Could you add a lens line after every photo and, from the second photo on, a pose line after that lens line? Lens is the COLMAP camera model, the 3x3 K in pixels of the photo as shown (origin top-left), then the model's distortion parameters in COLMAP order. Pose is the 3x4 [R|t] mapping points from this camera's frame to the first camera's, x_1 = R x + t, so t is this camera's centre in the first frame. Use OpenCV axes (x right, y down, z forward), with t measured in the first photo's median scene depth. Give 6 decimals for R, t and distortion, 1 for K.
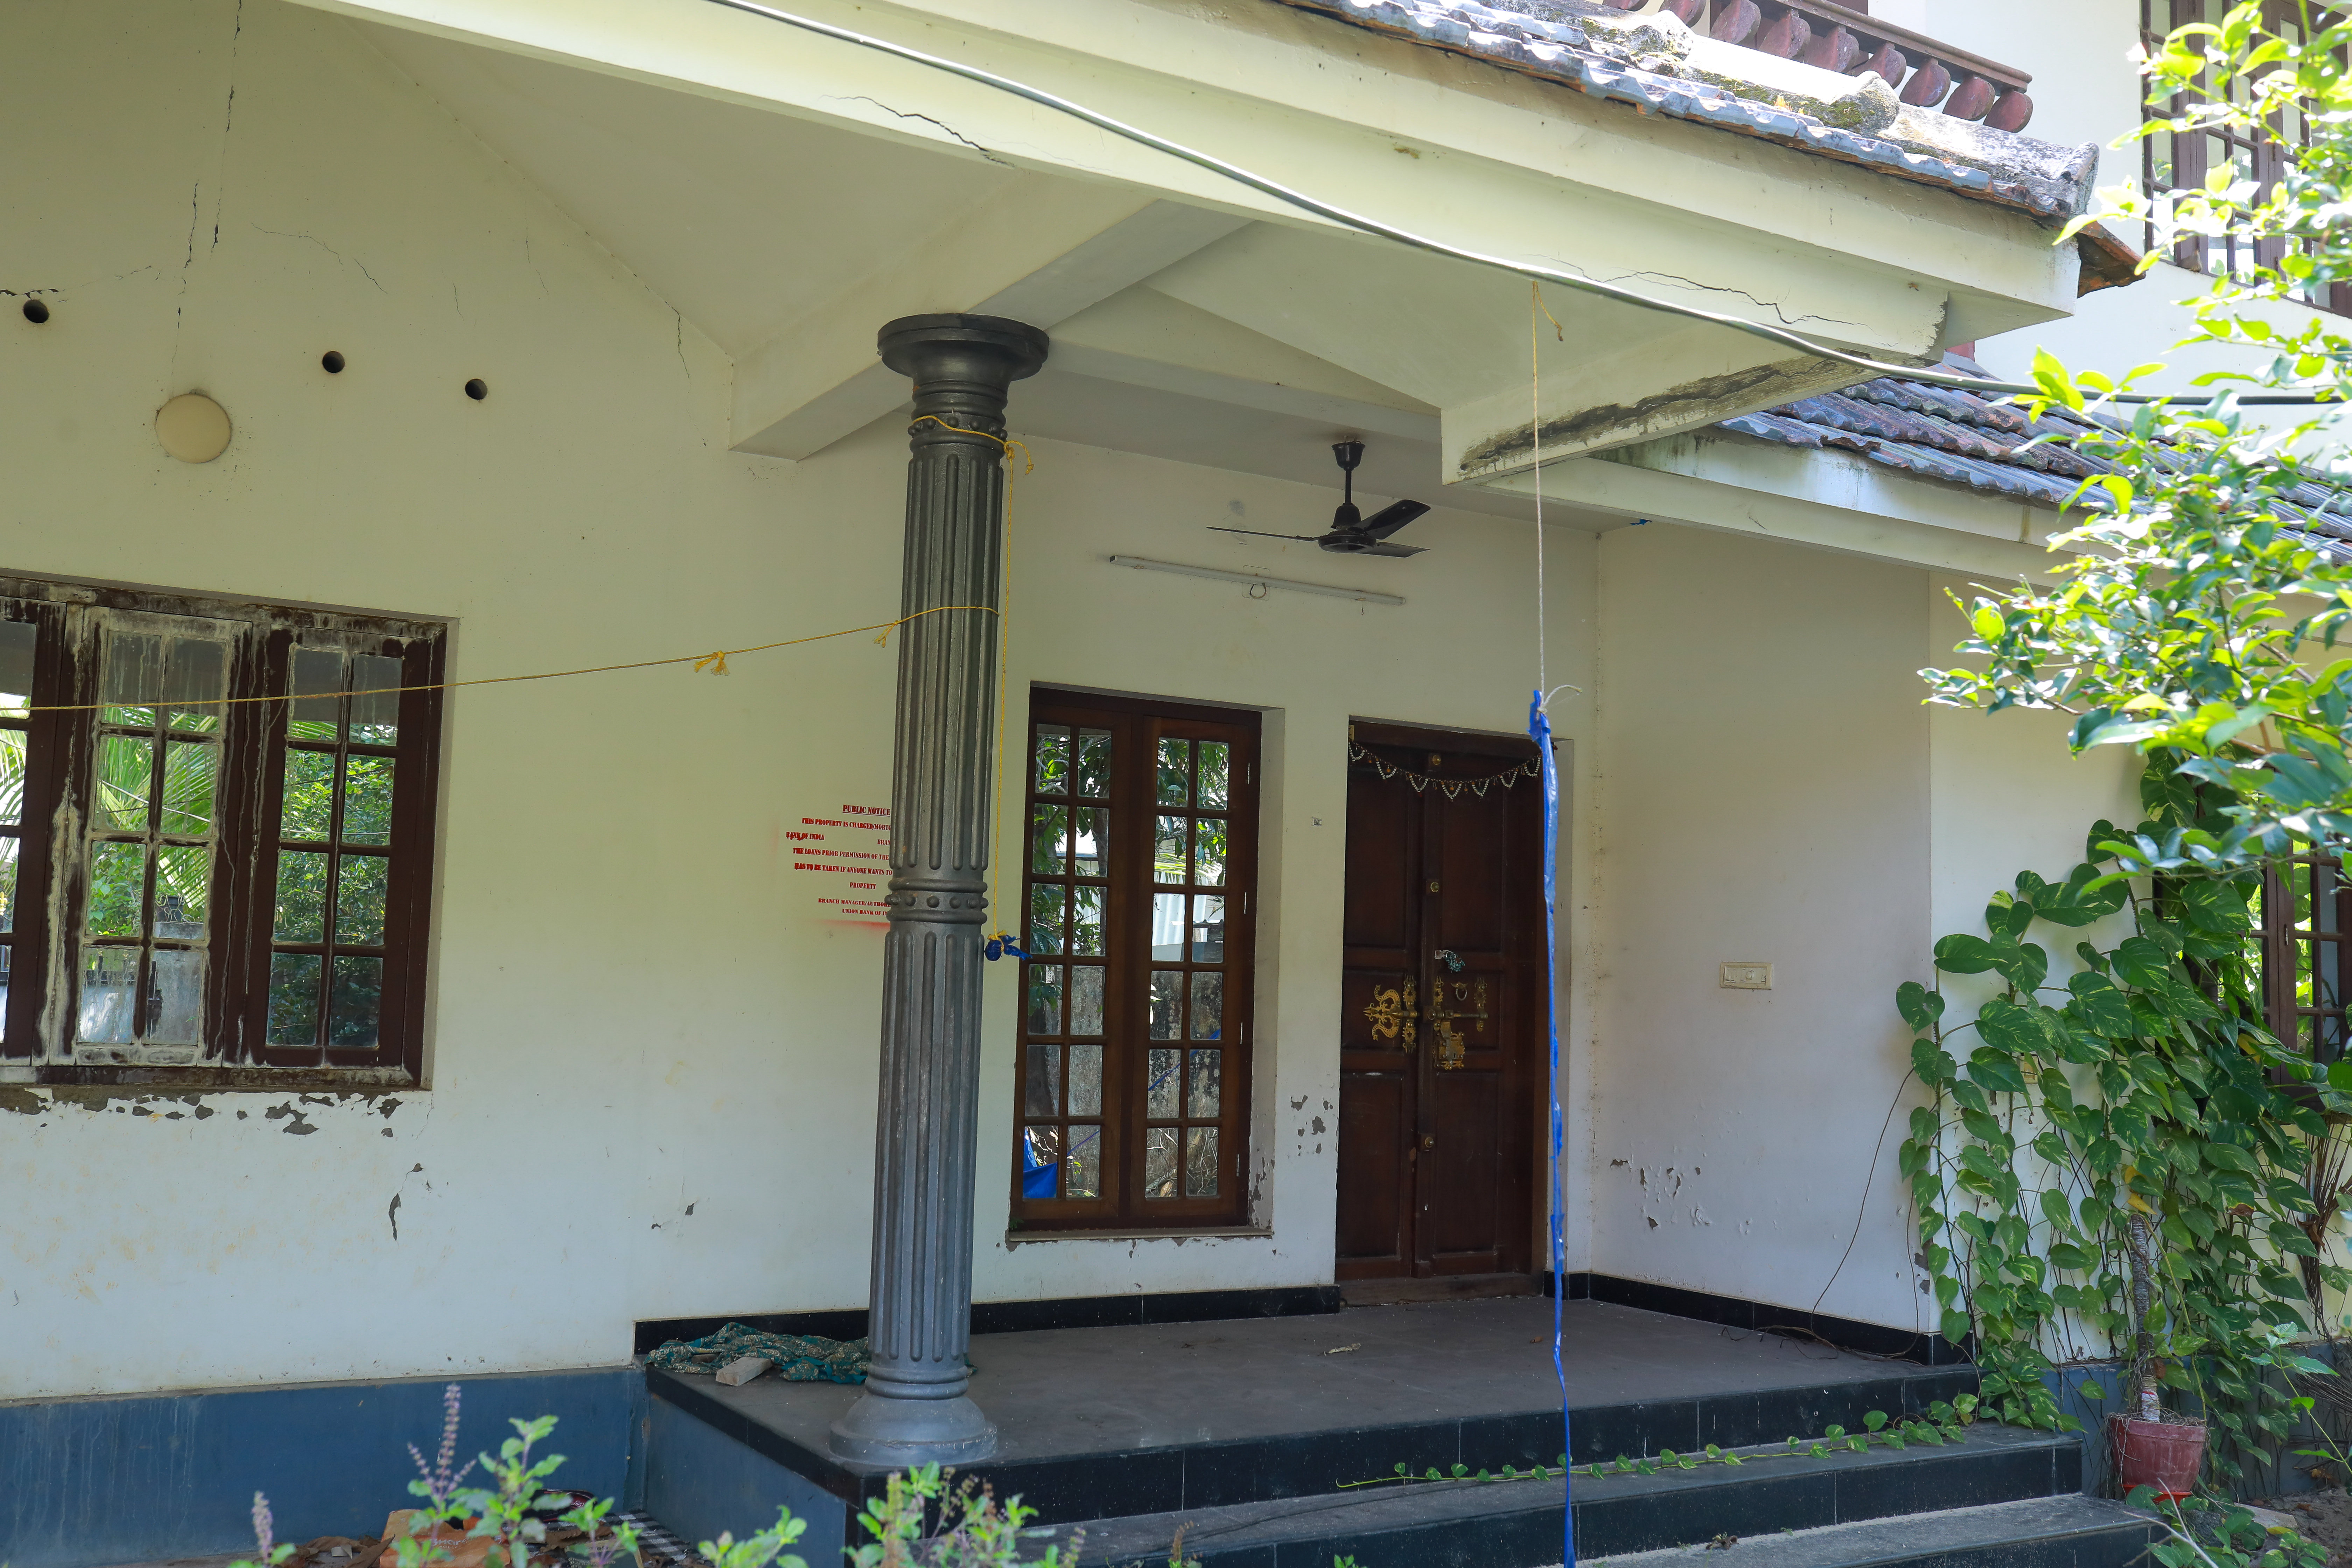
lens RADIAL K [[2262.0, 0, 1176.0], [0, 2262.0, 784.0], [0, 0, 1]] dist [-0.065243, 0.099333]
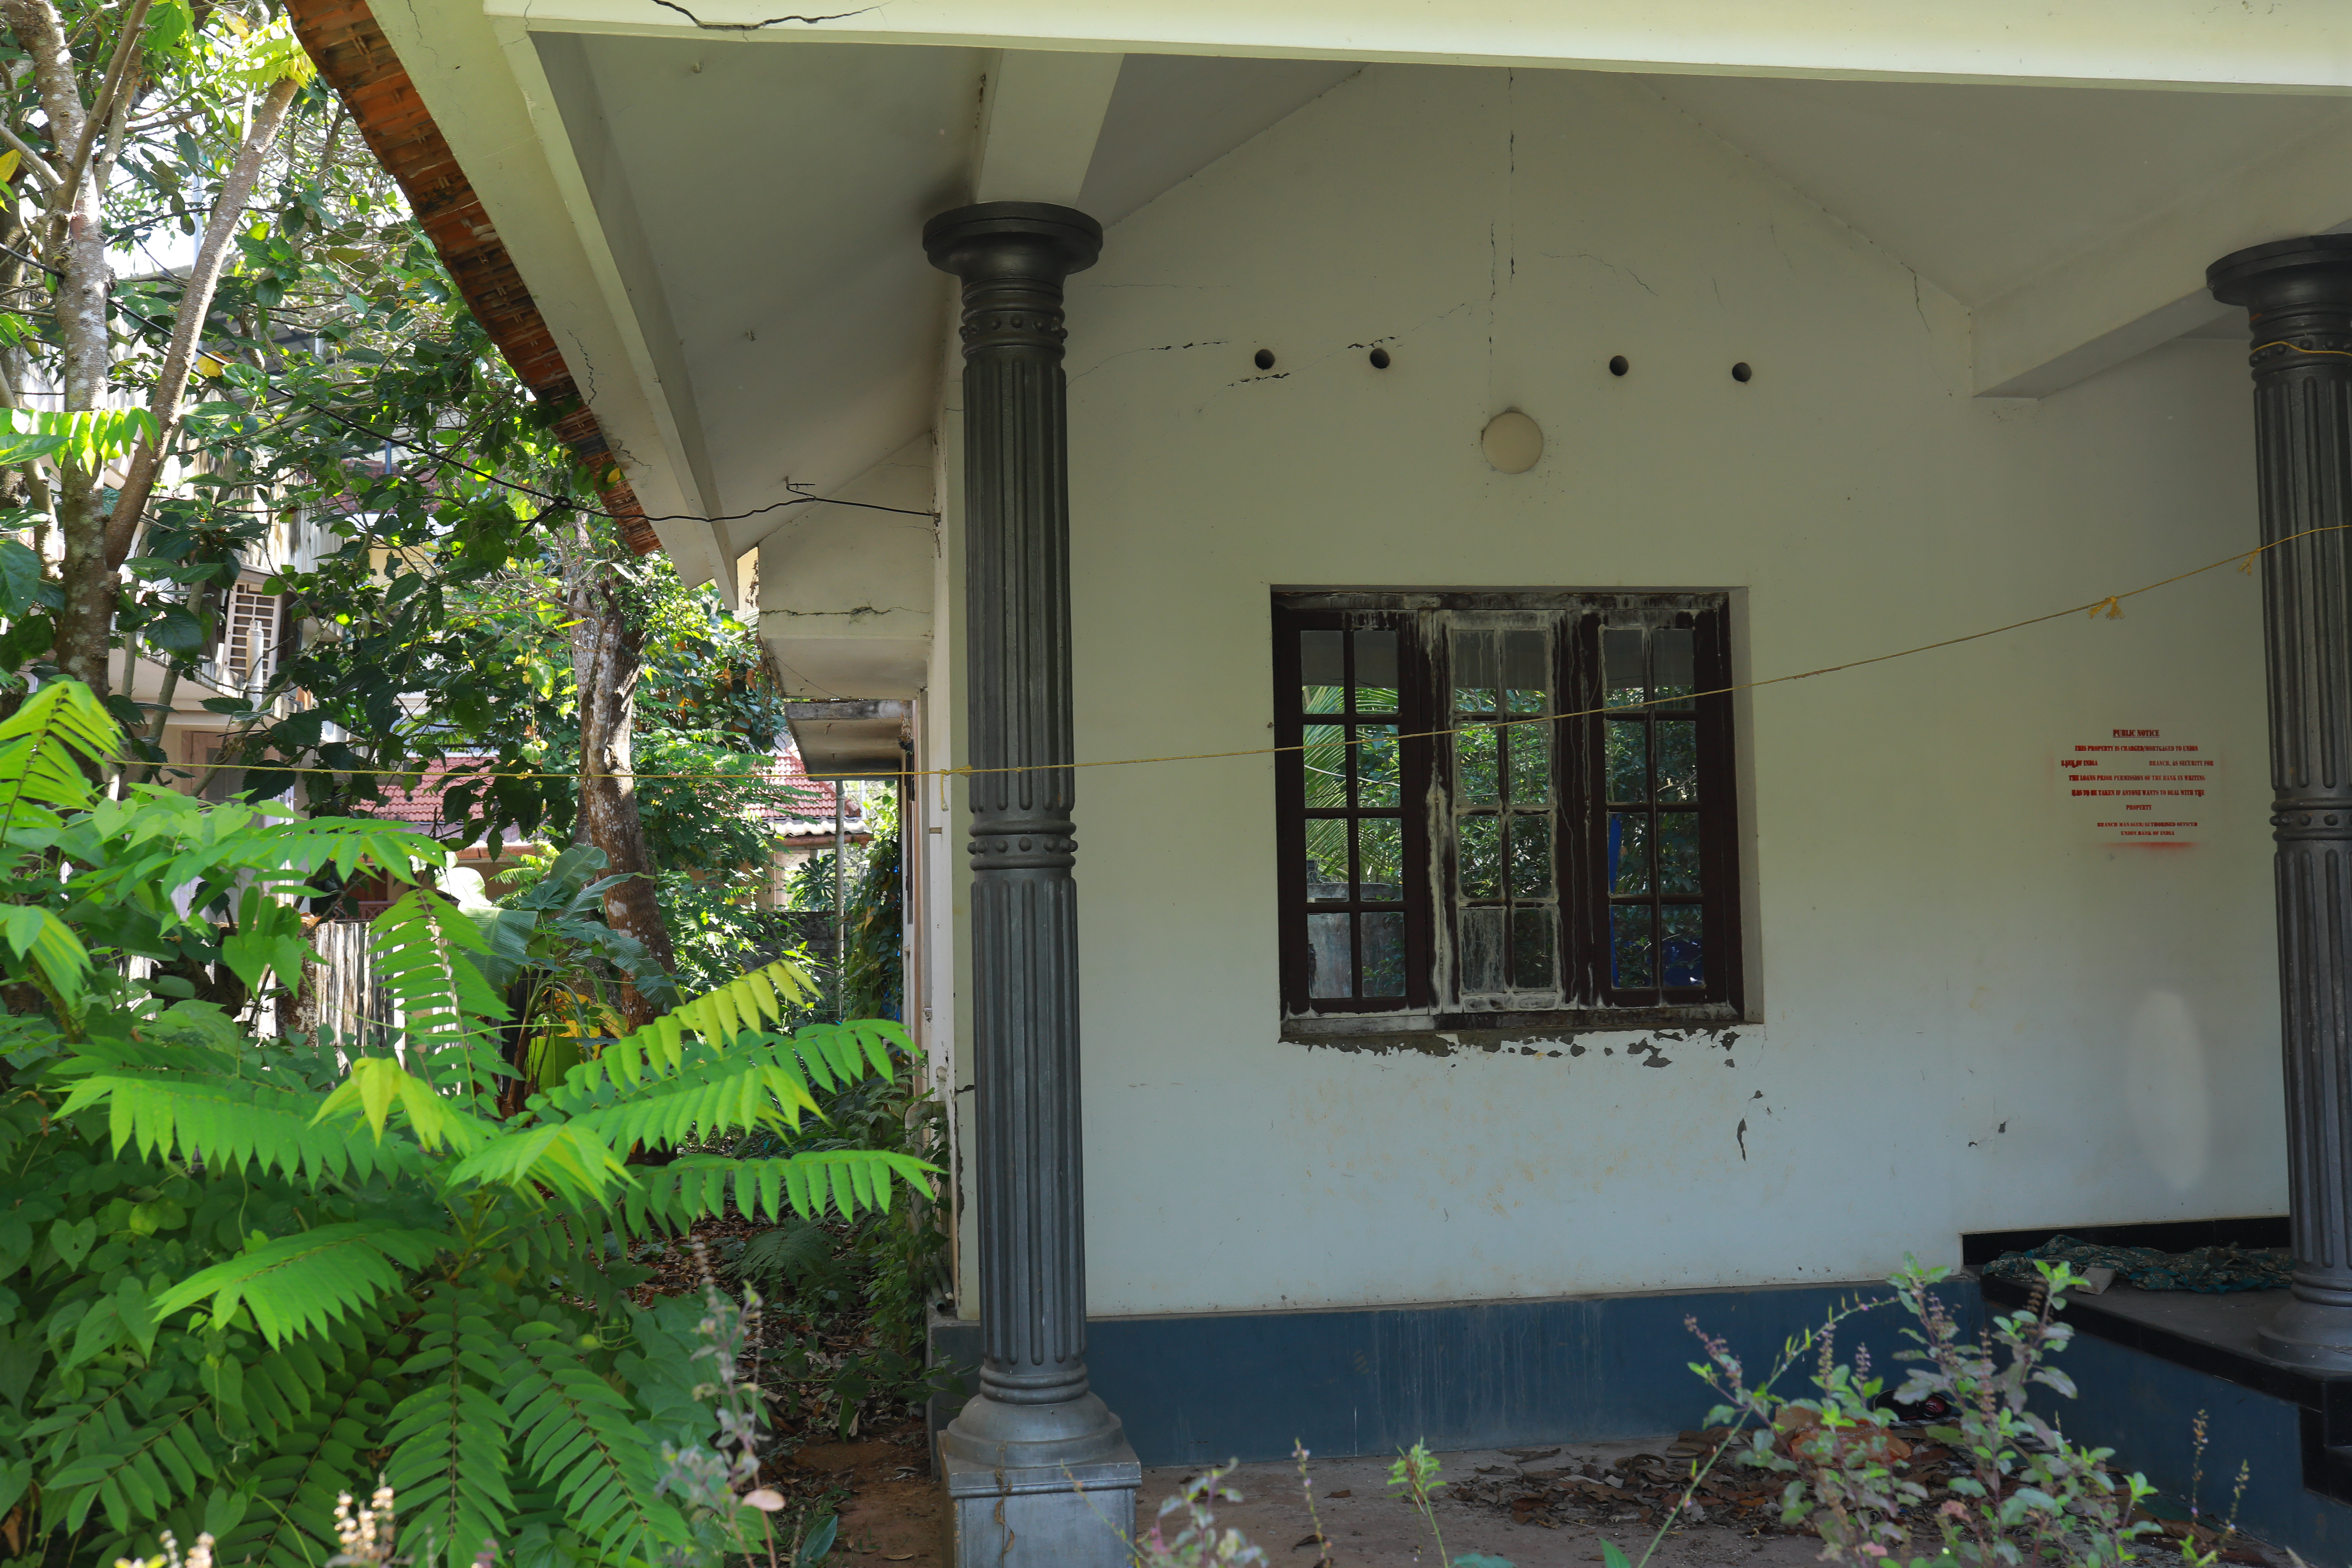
lens RADIAL K [[2262.0, 0, 1176.0], [0, 2262.0, 784.0], [0, 0, 1]] dist [-0.065243, 0.099333]
pose [[0.921130, -0.072073, -0.382525, -0.173190], [0.084509, 0.996298, 0.015784, -0.020696], [0.379971, -0.046866, 0.923810, -0.111191]]
